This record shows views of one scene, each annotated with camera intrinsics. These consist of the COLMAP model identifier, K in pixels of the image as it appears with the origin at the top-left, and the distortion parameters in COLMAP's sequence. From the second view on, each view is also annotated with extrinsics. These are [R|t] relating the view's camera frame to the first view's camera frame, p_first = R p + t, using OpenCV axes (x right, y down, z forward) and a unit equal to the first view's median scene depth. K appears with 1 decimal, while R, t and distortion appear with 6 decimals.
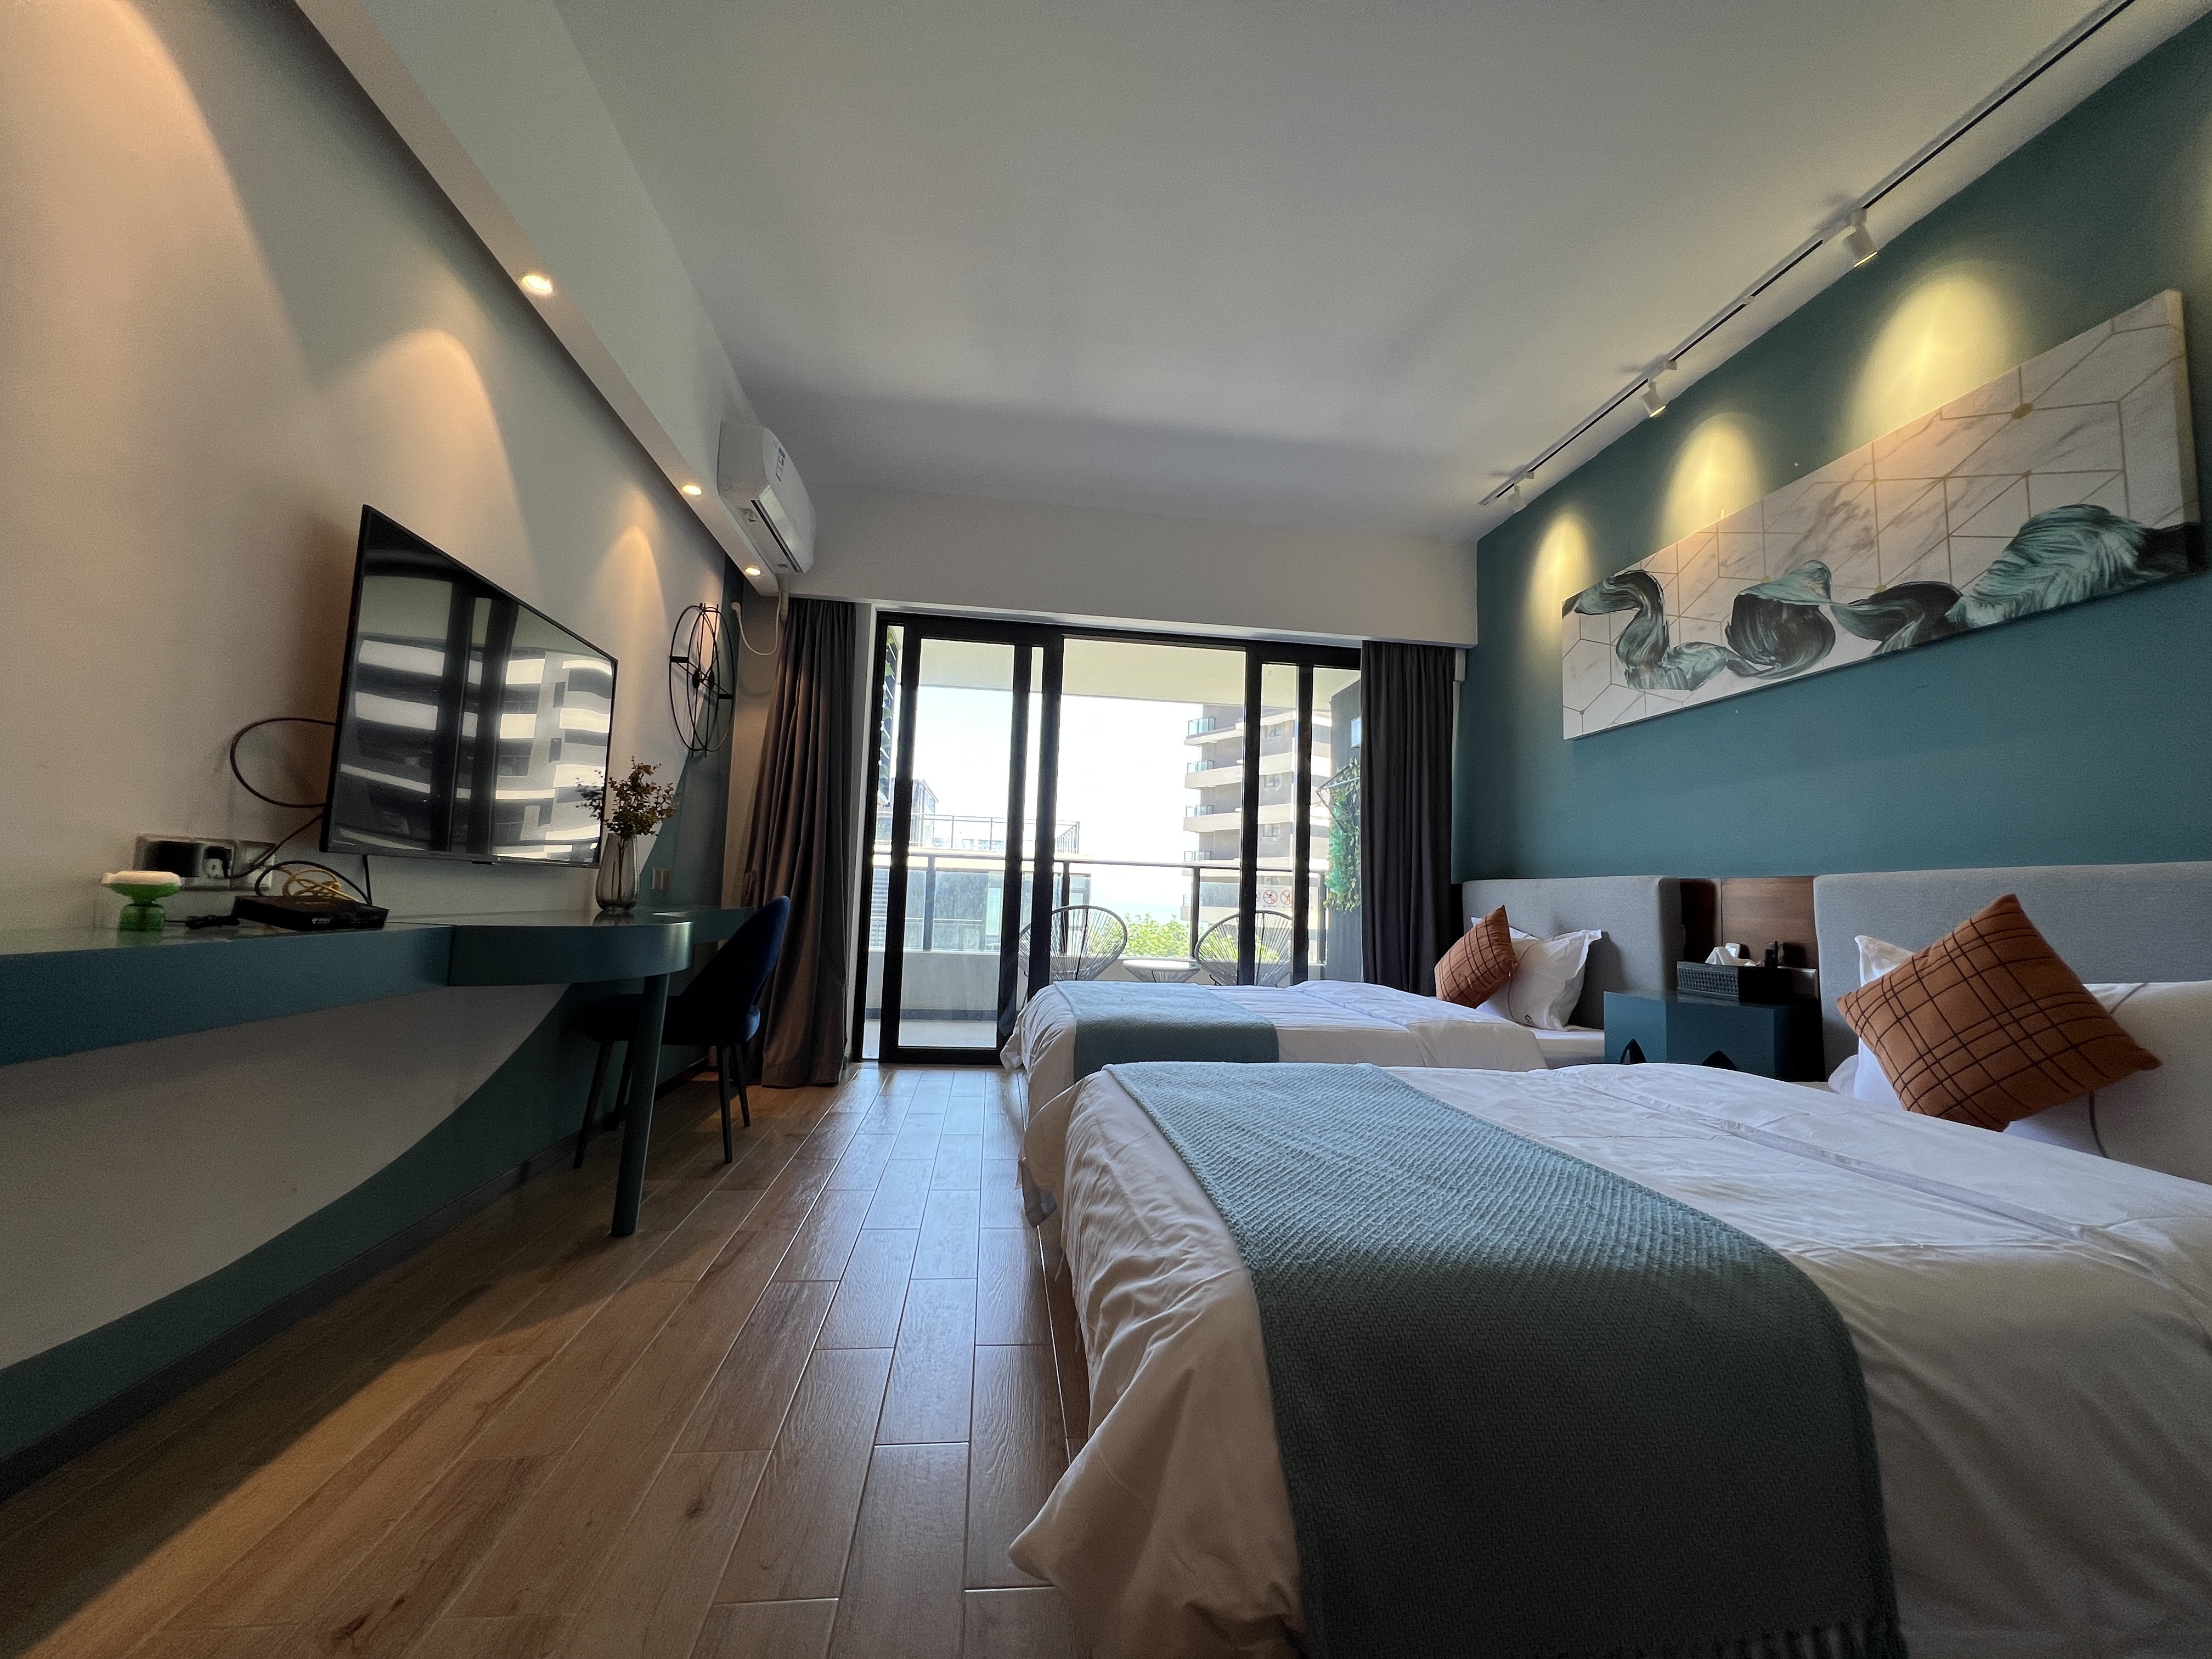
lens RADIAL K [[892.5, 0, 1096.5], [0, 892.5, 812.4], [0, 0, 1]] dist [-0.015652, -0.000290]
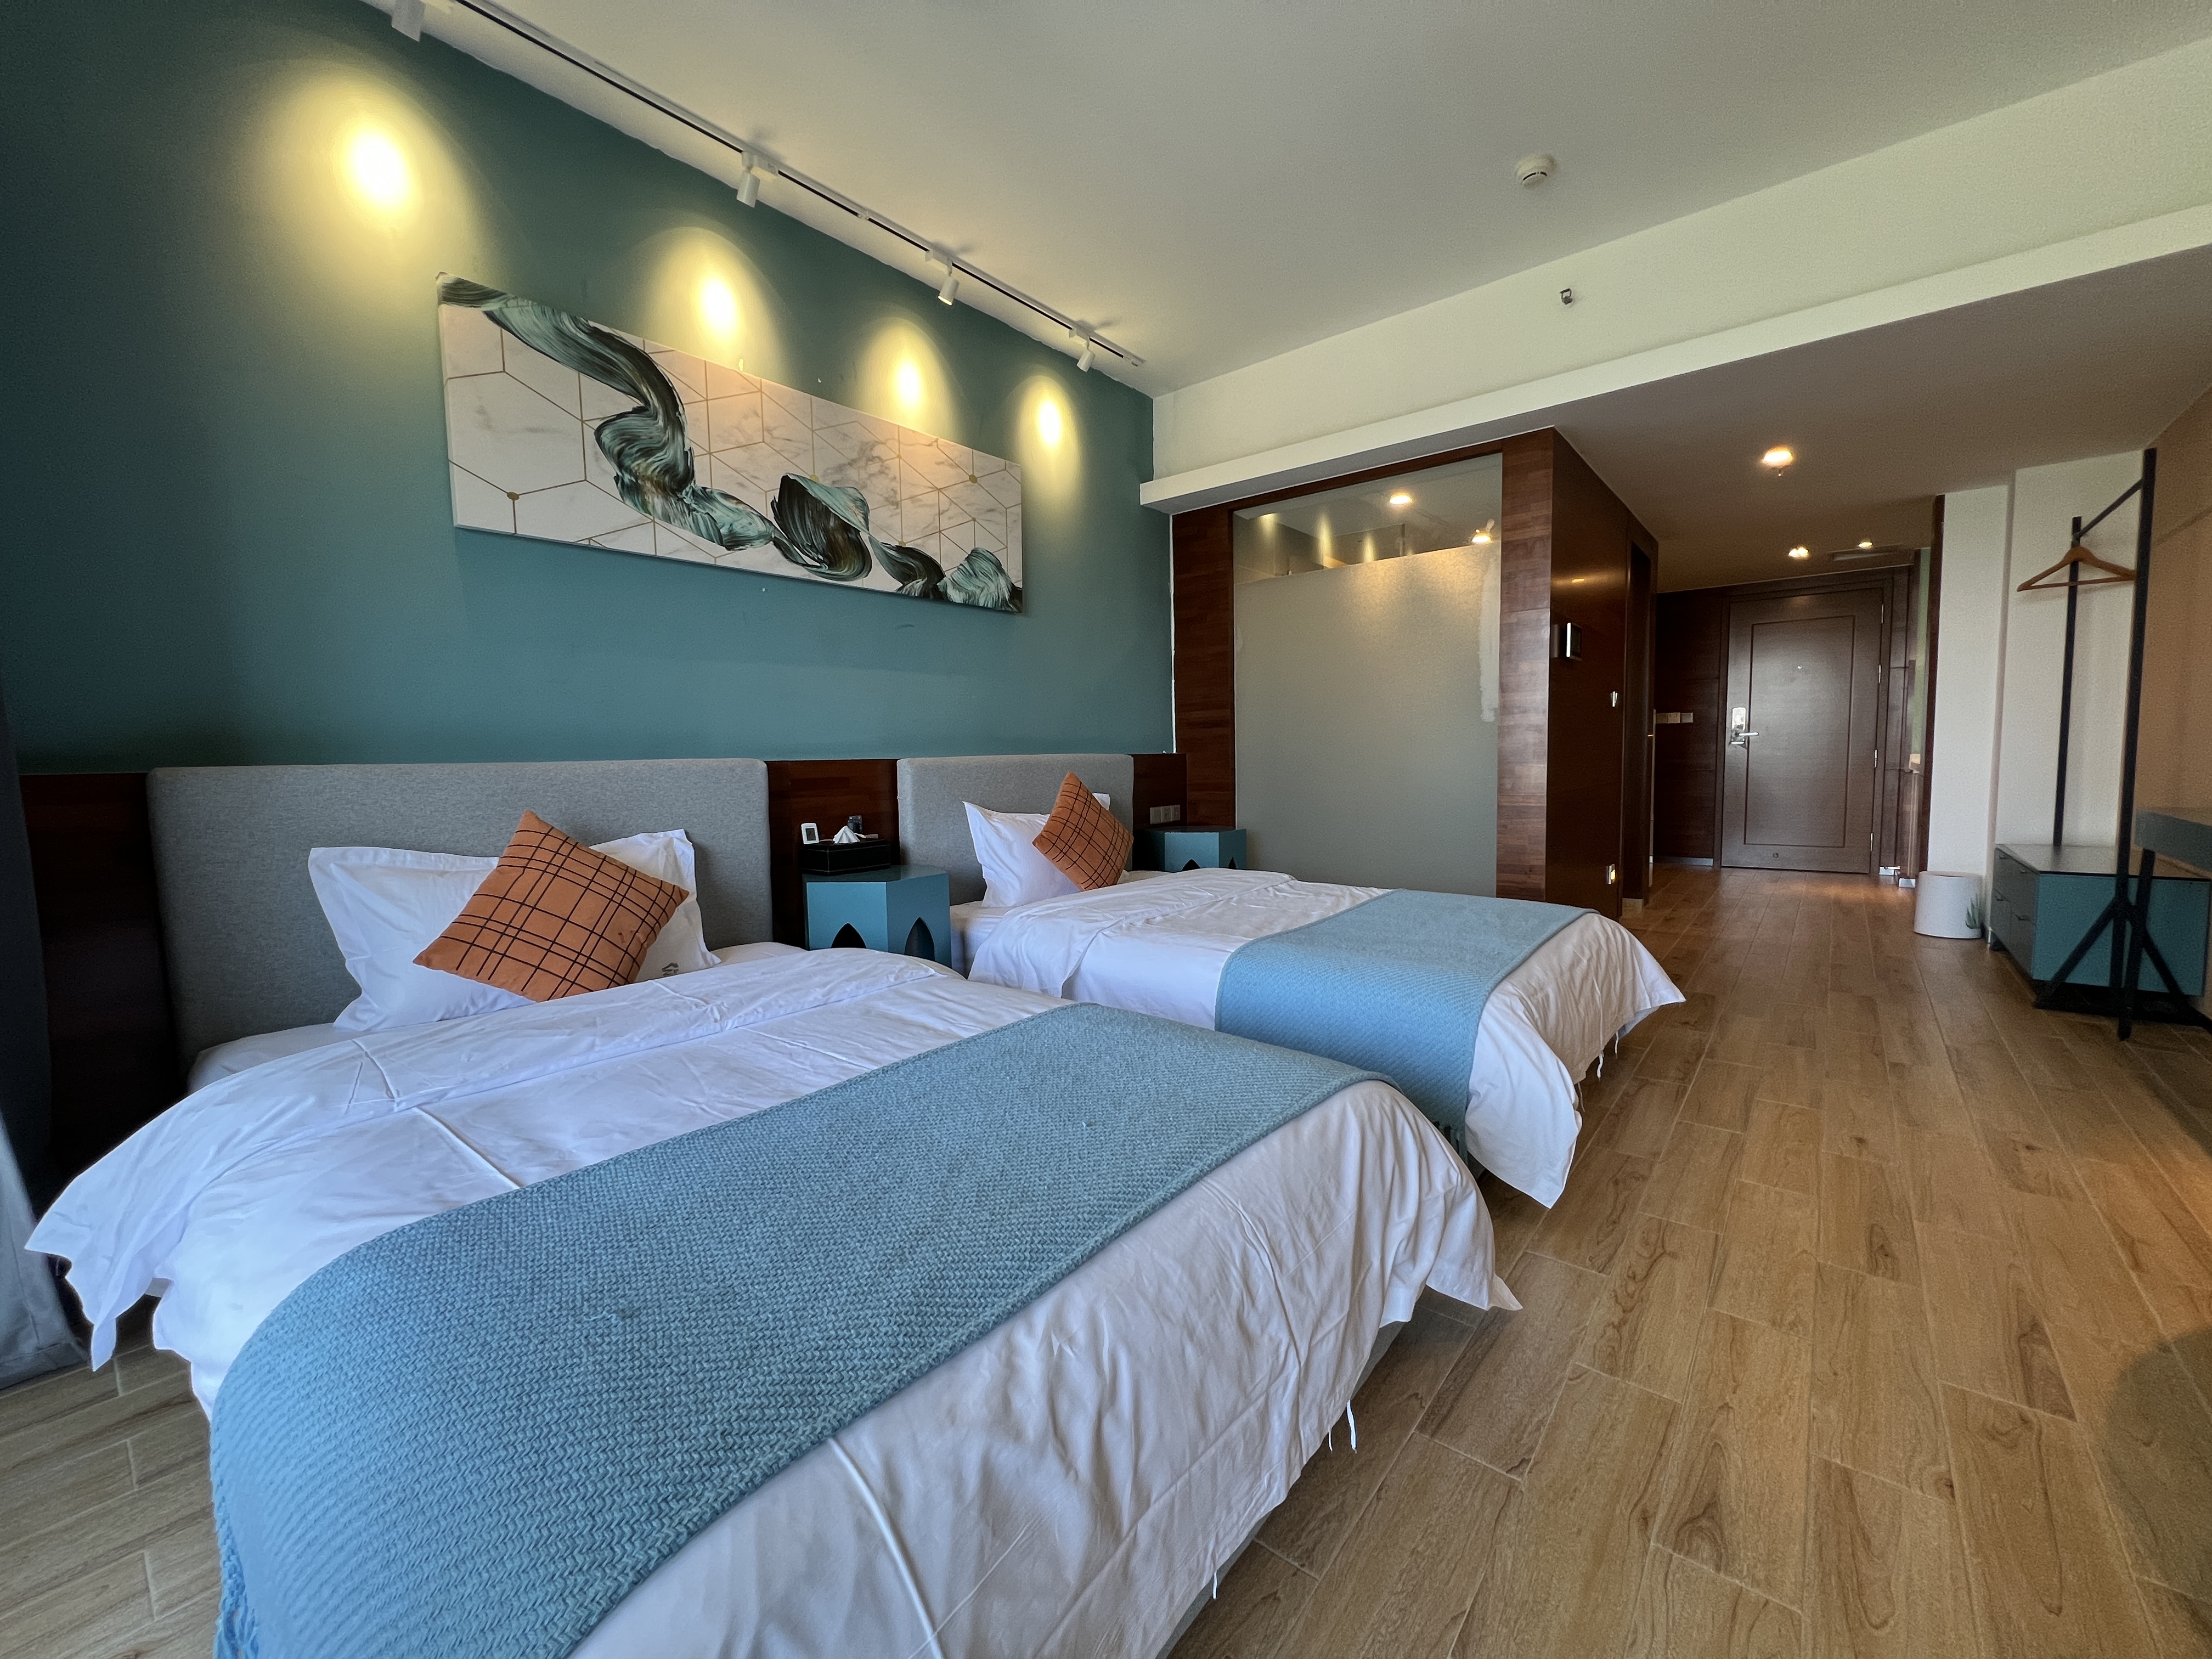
lens RADIAL K [[892.5, 0, 1123.0], [0, 892.5, 826.2], [0, 0, 1]] dist [-0.015652, -0.000290]
pose [[-0.709704, -0.067324, 0.701276, -0.271361], [-0.064562, 0.997450, 0.030419, 0.093541], [-0.701535, -0.023688, -0.712241, 1.480323]]
